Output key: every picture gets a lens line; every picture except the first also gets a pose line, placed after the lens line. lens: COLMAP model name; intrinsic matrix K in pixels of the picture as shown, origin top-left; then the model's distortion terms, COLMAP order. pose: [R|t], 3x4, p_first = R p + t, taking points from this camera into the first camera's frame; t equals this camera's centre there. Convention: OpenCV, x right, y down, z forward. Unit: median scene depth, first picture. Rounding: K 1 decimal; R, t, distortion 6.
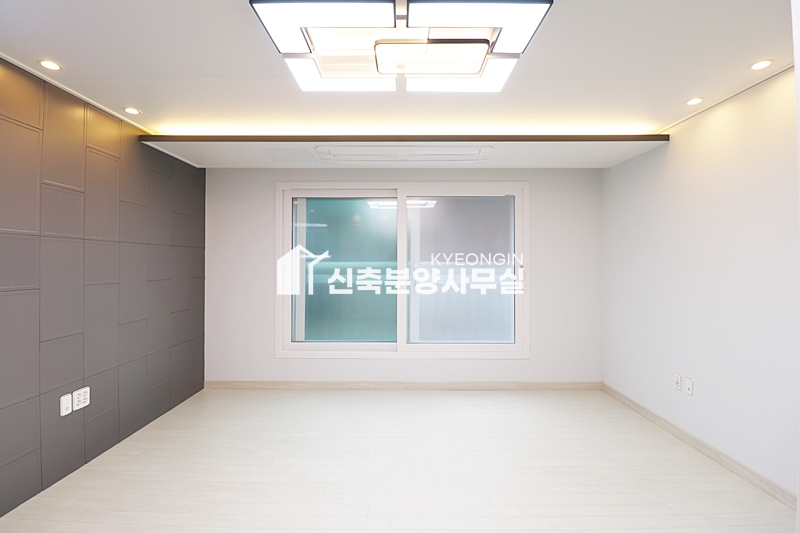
lens RADIAL K [[373.0, 0, 399.8], [0, 373.0, 258.3], [0, 0, 1]] dist [0.002674, -0.012664]
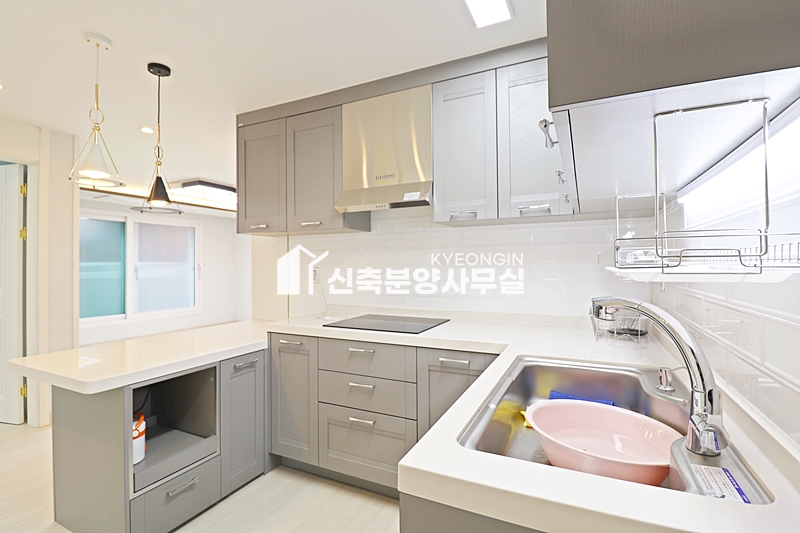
lens RADIAL K [[381.0, 0, 401.5], [0, 381.0, 258.6], [0, 0, 1]] dist [-0.000662, -0.000353]
pose [[0.431339, 0.007869, 0.902156, -0.971790], [-0.002517, 0.999969, -0.007519, 0.000974], [-0.902186, 0.000973, 0.431345, -0.756718]]
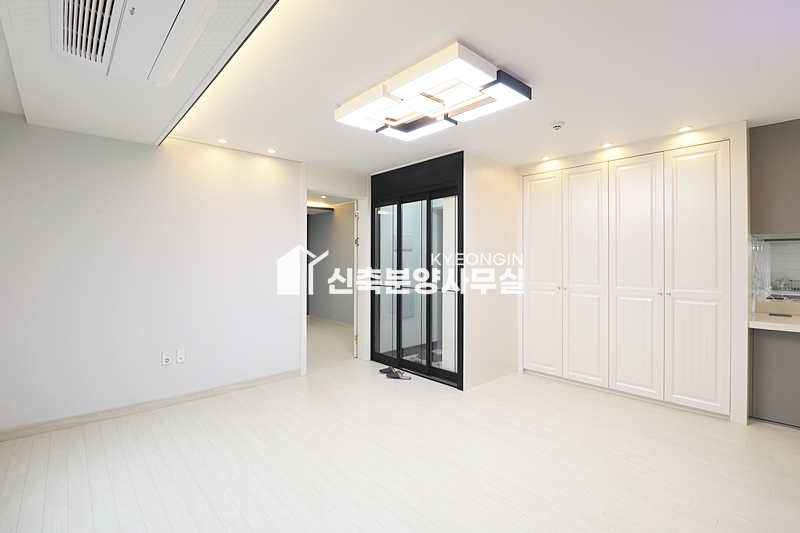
lens RADIAL K [[373.0, 0, 399.8], [0, 373.0, 258.3], [0, 0, 1]] dist [0.002674, -0.012664]
pose [[-0.673290, 0.003562, 0.739370, -0.442366], [-0.011725, 0.999811, -0.015493, 0.019629], [-0.739285, -0.019100, -0.673121, 0.909168]]
